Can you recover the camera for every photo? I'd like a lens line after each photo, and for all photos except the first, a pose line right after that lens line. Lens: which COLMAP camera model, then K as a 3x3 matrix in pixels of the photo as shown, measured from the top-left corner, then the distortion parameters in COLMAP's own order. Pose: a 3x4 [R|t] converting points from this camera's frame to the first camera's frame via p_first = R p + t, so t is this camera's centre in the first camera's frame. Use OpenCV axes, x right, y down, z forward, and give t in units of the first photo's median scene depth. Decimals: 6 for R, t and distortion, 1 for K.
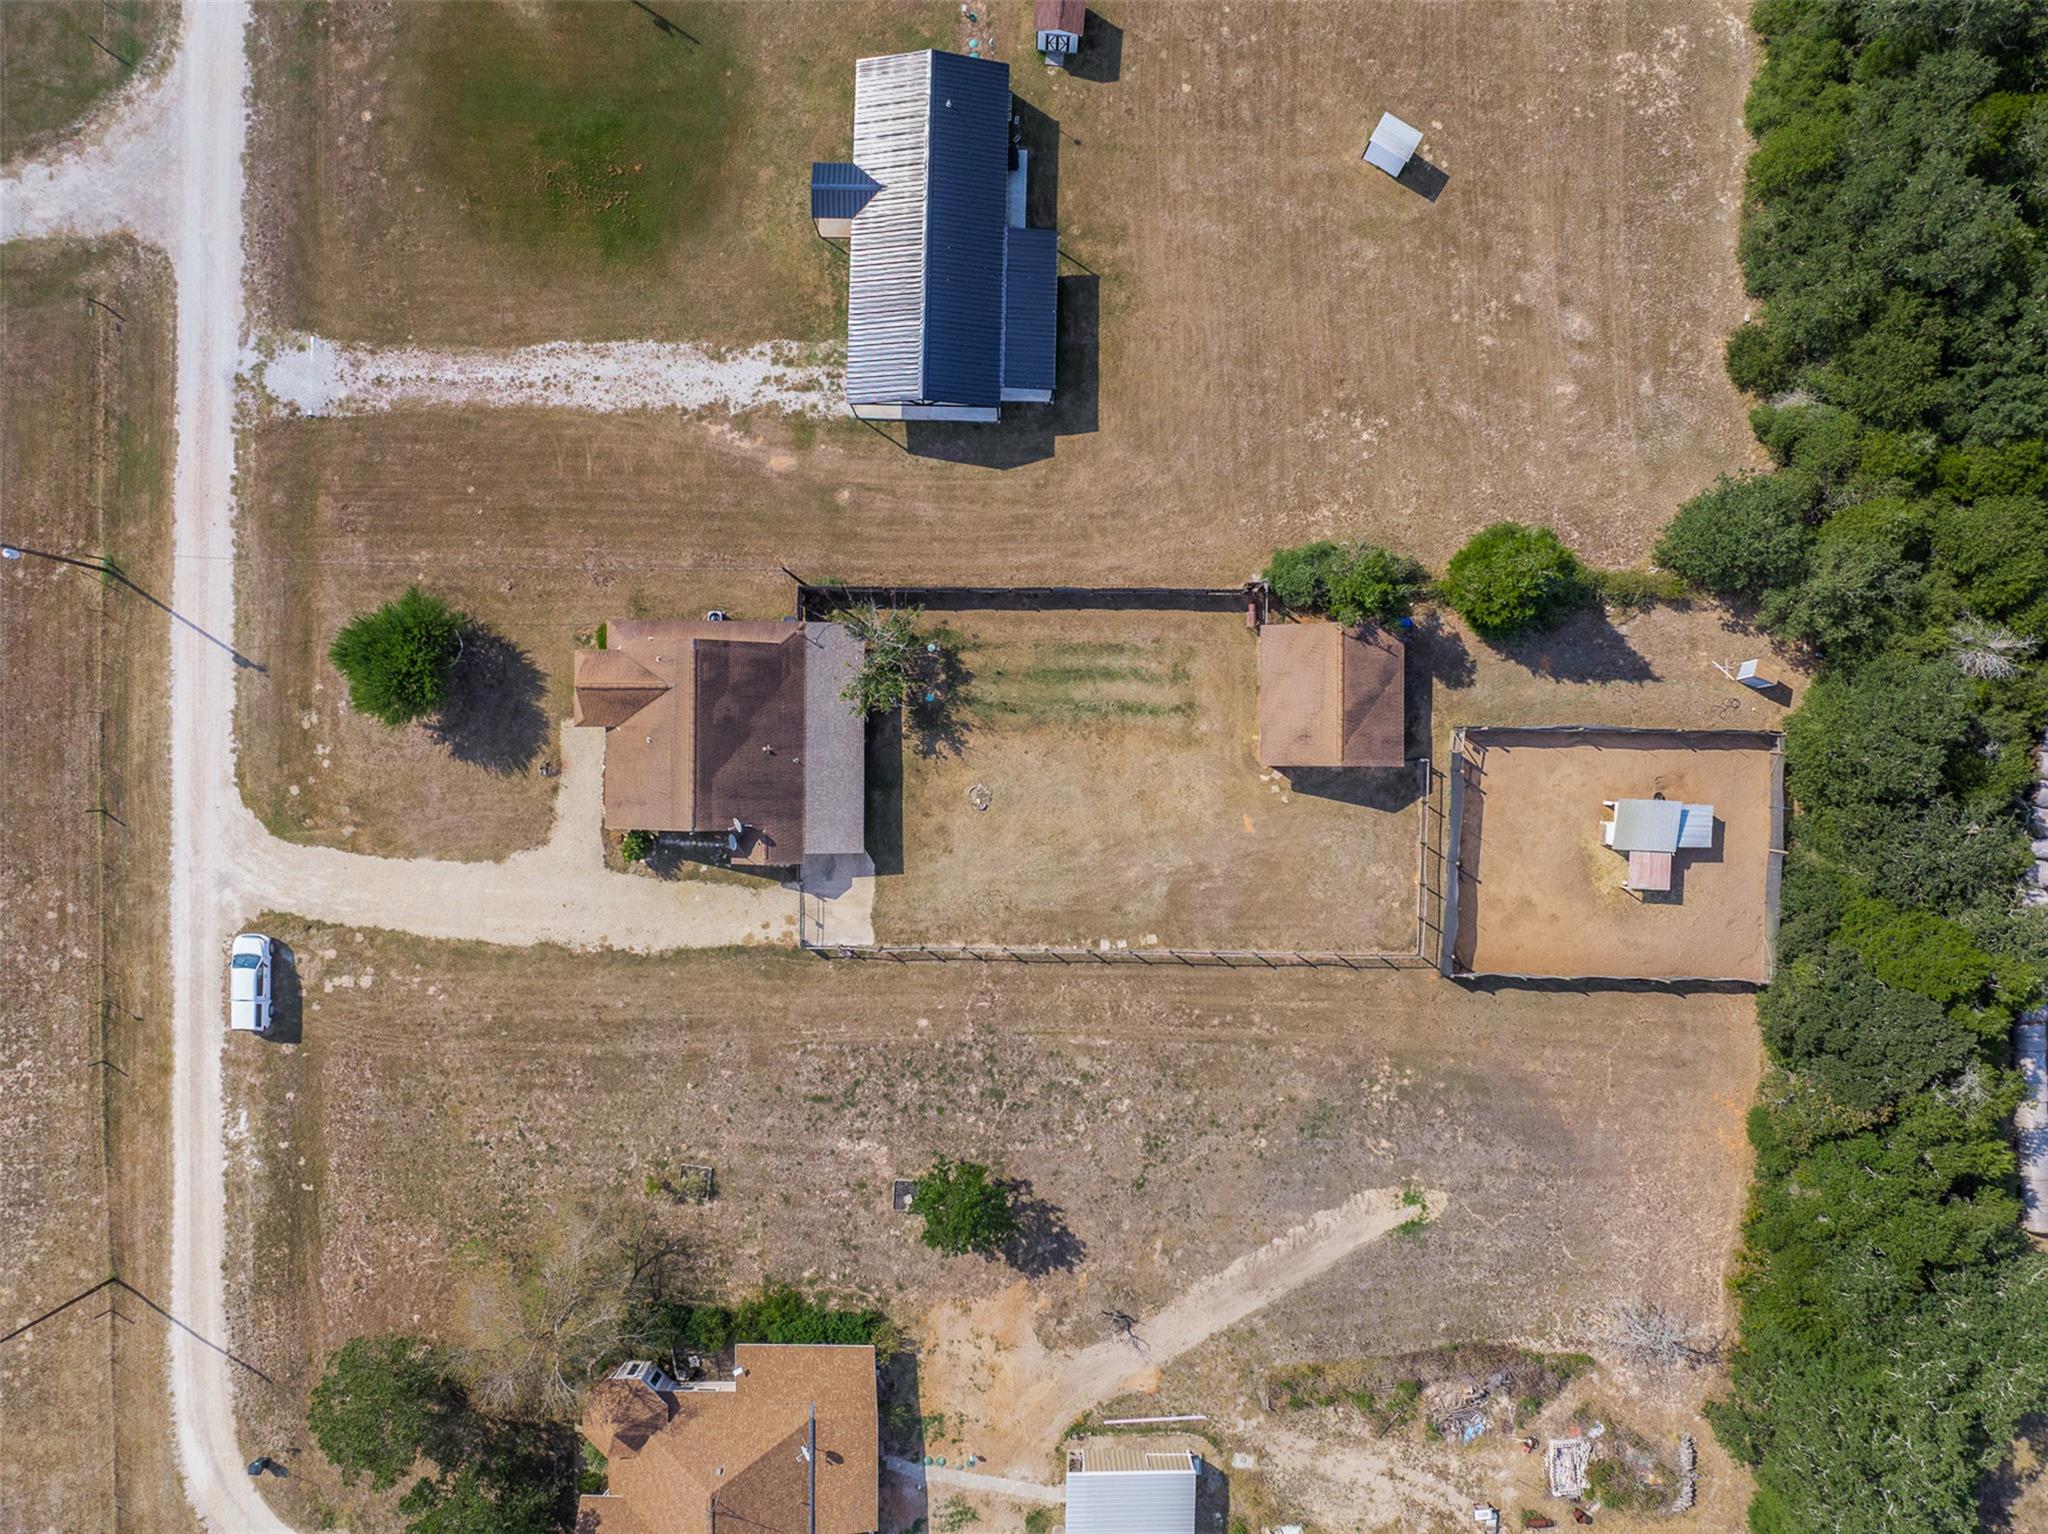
lens RADIAL K [[1424.4, 0, 1024.0], [0, 1424.4, 767.0], [0, 0, 1]] dist [-0.029250, 0.000750]
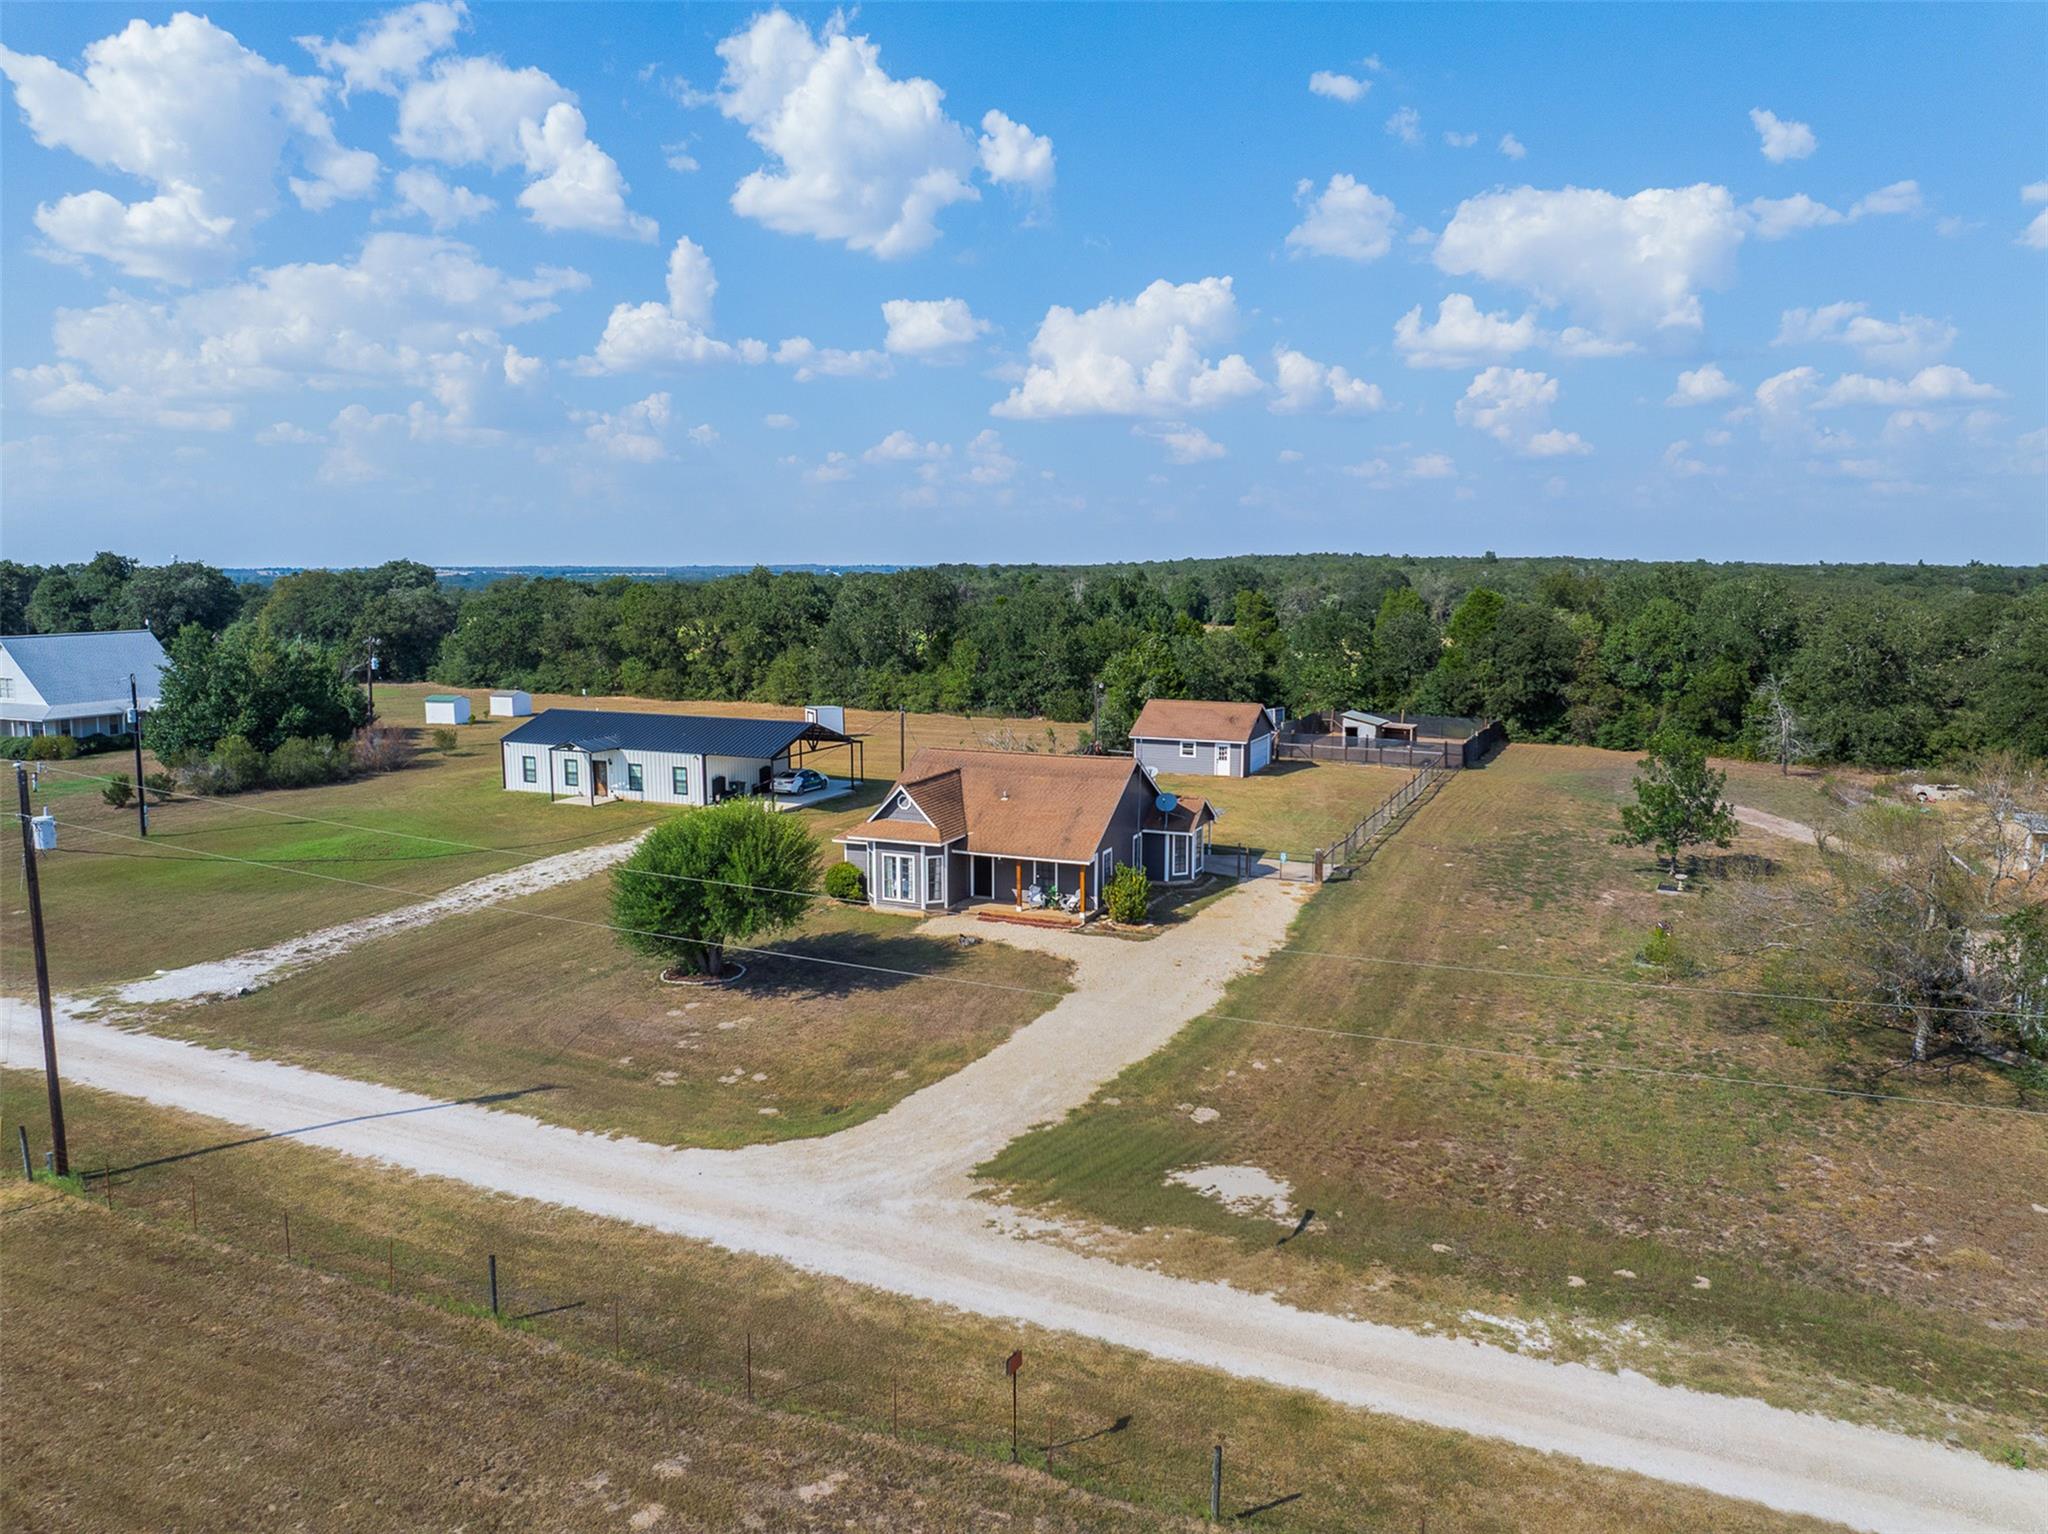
lens RADIAL K [[1424.4, 0, 1024.0], [0, 1424.4, 767.0], [0, 0, 1]] dist [-0.029250, 0.000750]
pose [[0.399056, -0.140249, 0.906137, -0.895068], [0.916889, 0.069958, -0.392964, 0.271877], [-0.008278, 0.987642, 0.156510, 0.814712]]
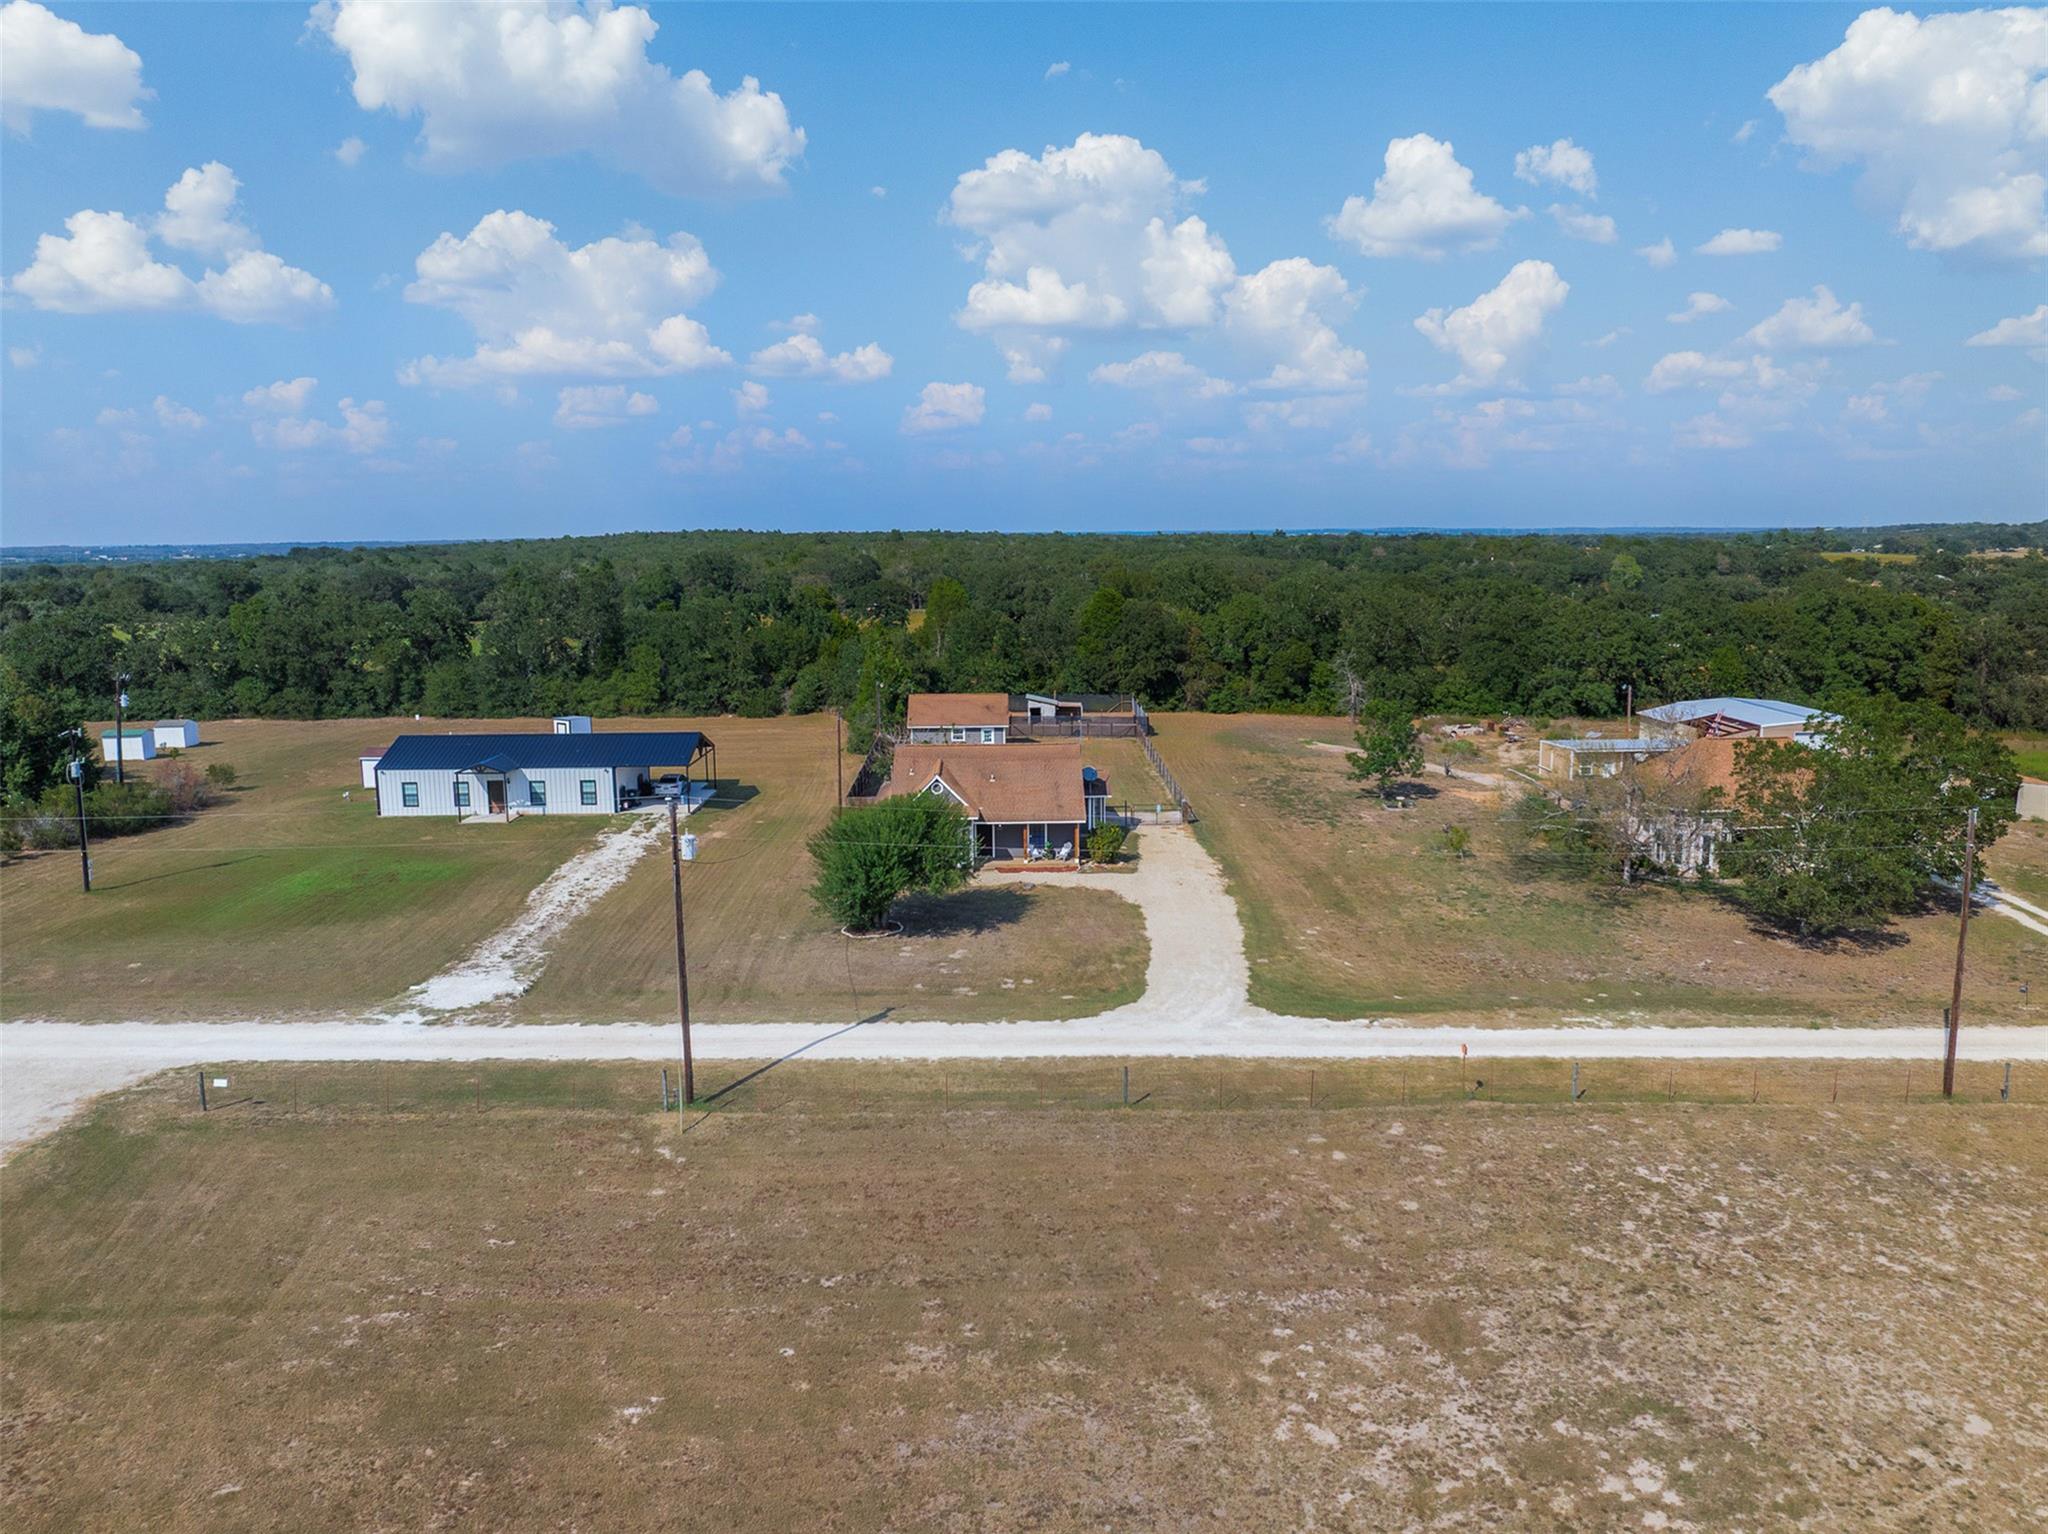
lens RADIAL K [[1461.9, 0, 1024.0], [0, 1461.9, 767.0], [0, 0, 1]] dist [-0.005301, -0.002313]
pose [[-0.026479, -0.167705, 0.985482, -1.198729], [0.999637, 0.000538, 0.026951, -0.024556], [-0.005050, 0.985837, 0.167630, 0.772908]]
